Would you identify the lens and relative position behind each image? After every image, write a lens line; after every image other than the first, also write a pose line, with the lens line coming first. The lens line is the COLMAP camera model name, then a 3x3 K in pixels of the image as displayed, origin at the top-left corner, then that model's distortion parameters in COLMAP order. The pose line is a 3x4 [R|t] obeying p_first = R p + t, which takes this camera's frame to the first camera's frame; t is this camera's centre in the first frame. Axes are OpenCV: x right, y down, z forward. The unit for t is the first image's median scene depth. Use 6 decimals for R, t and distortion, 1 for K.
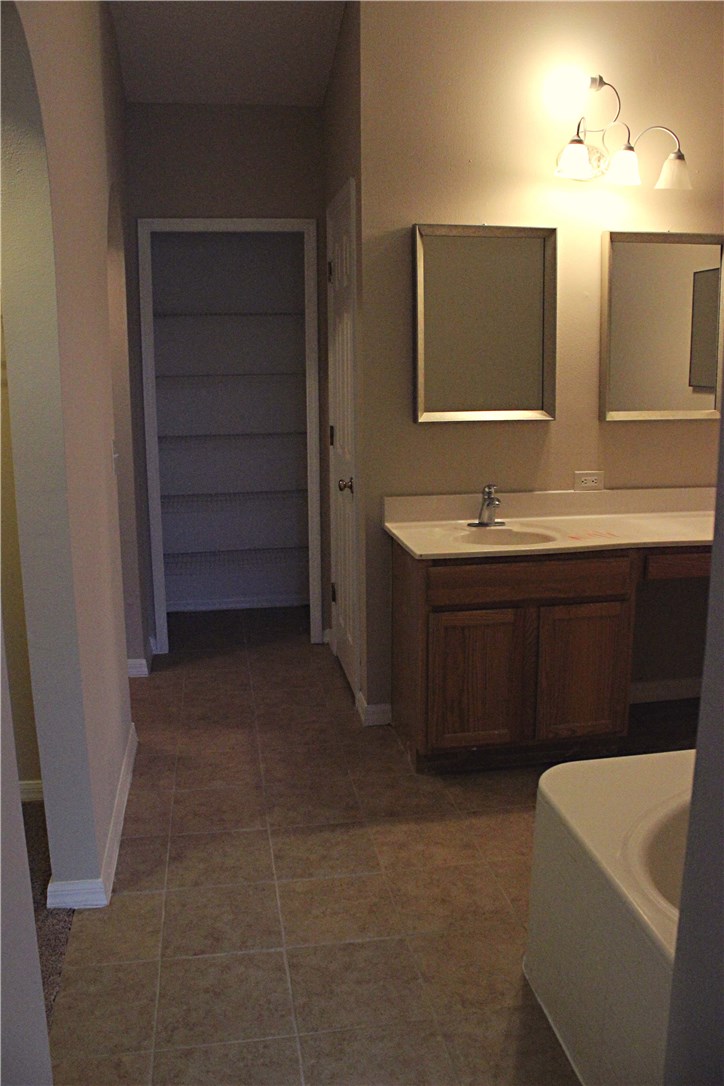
lens RADIAL K [[894.2, 0, 362.7], [0, 894.2, 572.0], [0, 0, 1]] dist [-0.177804, 0.142368]
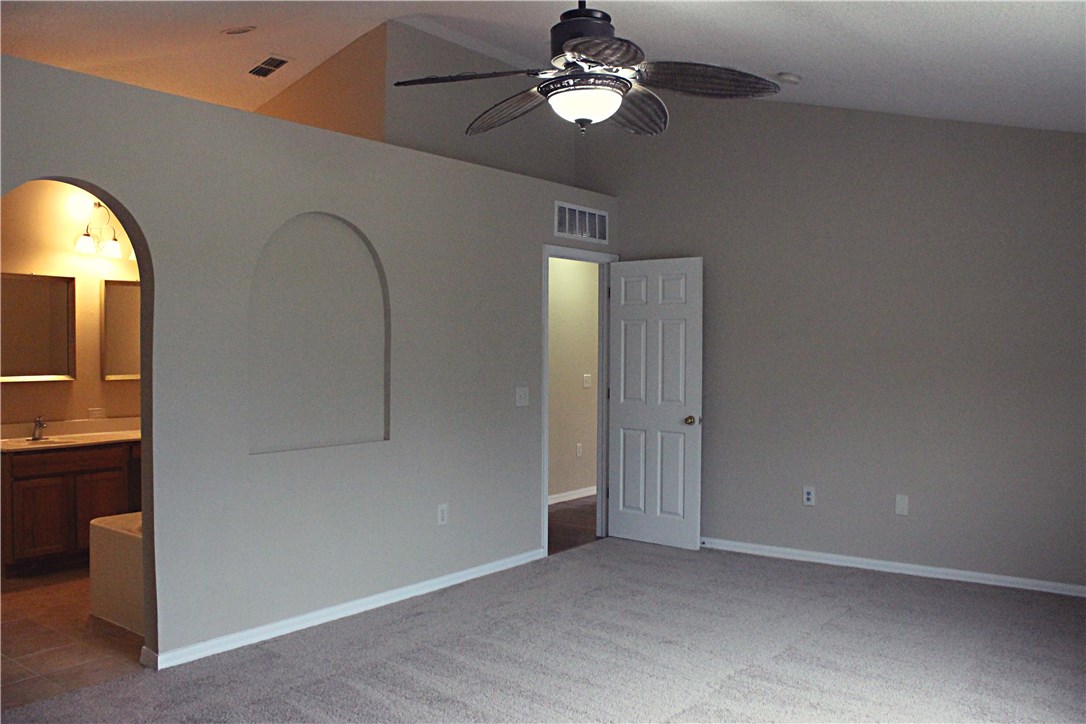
lens RADIAL K [[894.2, 0, 543.0], [0, 894.2, 362.0], [0, 0, 1]] dist [-0.177804, 0.142368]
pose [[0.744061, 0.002823, 0.668106, -0.256718], [0.122772, 0.982385, -0.140880, 0.163606], [-0.656735, 0.186848, 0.730607, -0.965658]]
